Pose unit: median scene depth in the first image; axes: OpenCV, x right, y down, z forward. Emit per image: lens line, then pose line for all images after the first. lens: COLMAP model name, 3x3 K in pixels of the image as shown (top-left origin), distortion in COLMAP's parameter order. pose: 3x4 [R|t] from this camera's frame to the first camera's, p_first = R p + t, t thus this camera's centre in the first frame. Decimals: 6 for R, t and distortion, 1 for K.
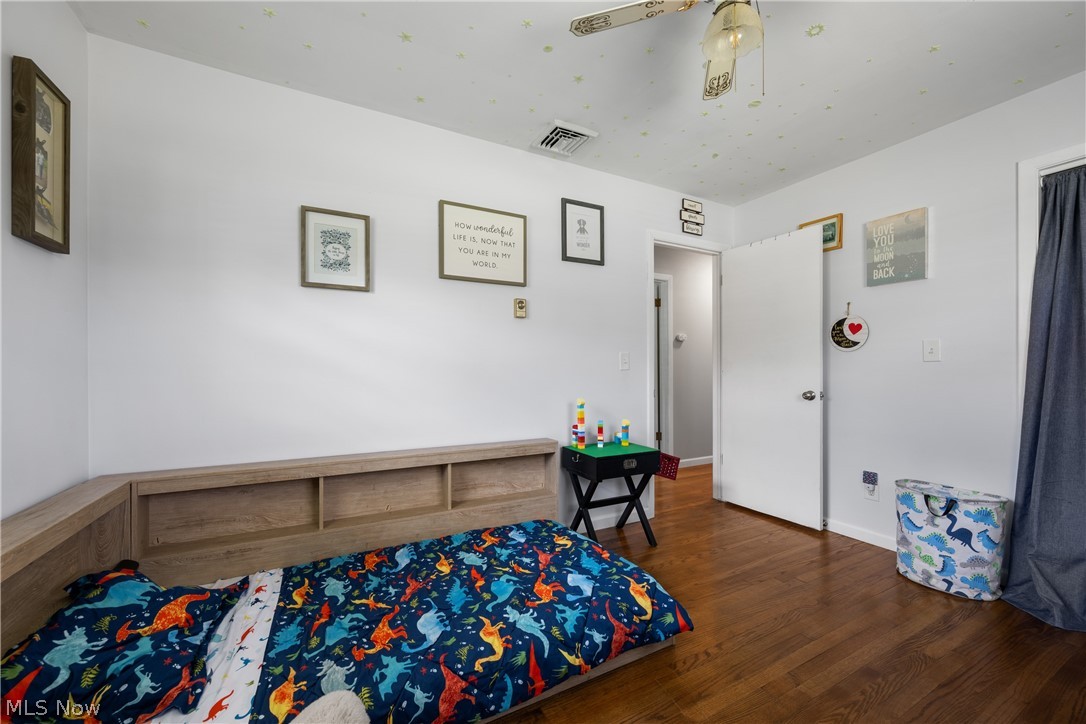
lens RADIAL K [[432.7, 0, 545.2], [0, 432.7, 365.2], [0, 0, 1]] dist [-0.006572, 0.002466]
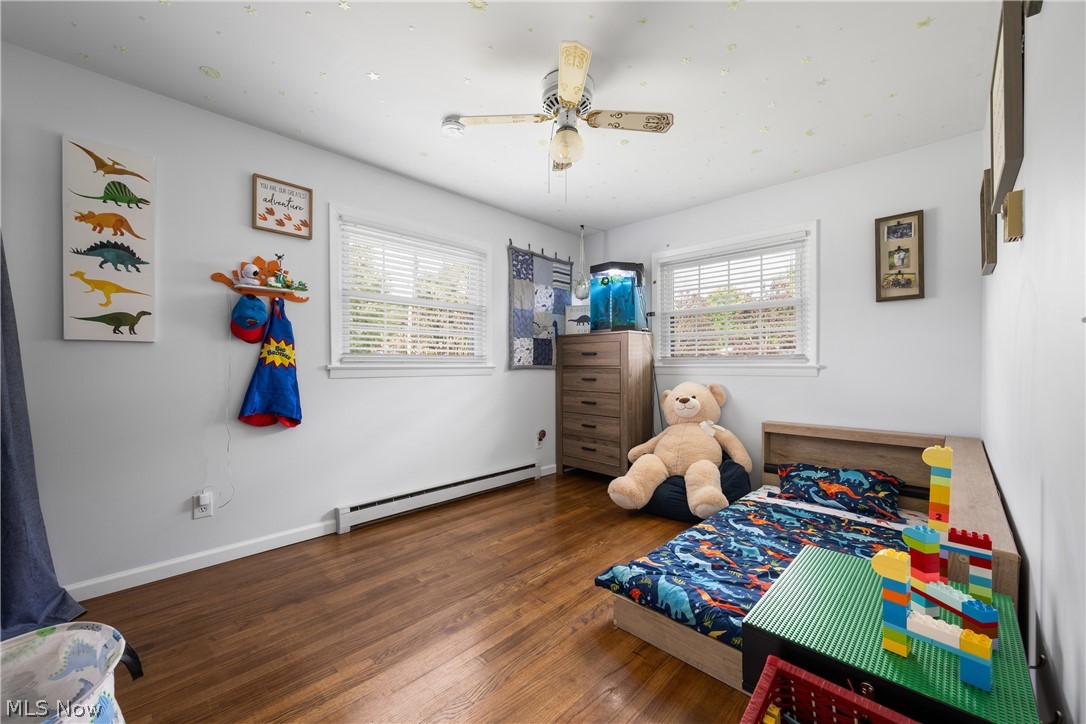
lens RADIAL K [[432.7, 0, 542.9], [0, 432.7, 362.6], [0, 0, 1]] dist [-0.006572, 0.002466]
pose [[-0.950255, -0.000256, -0.311472, 0.889967], [0.000346, 0.999998, -0.001879, 0.010512], [0.311472, -0.001893, -0.950253, 2.181962]]
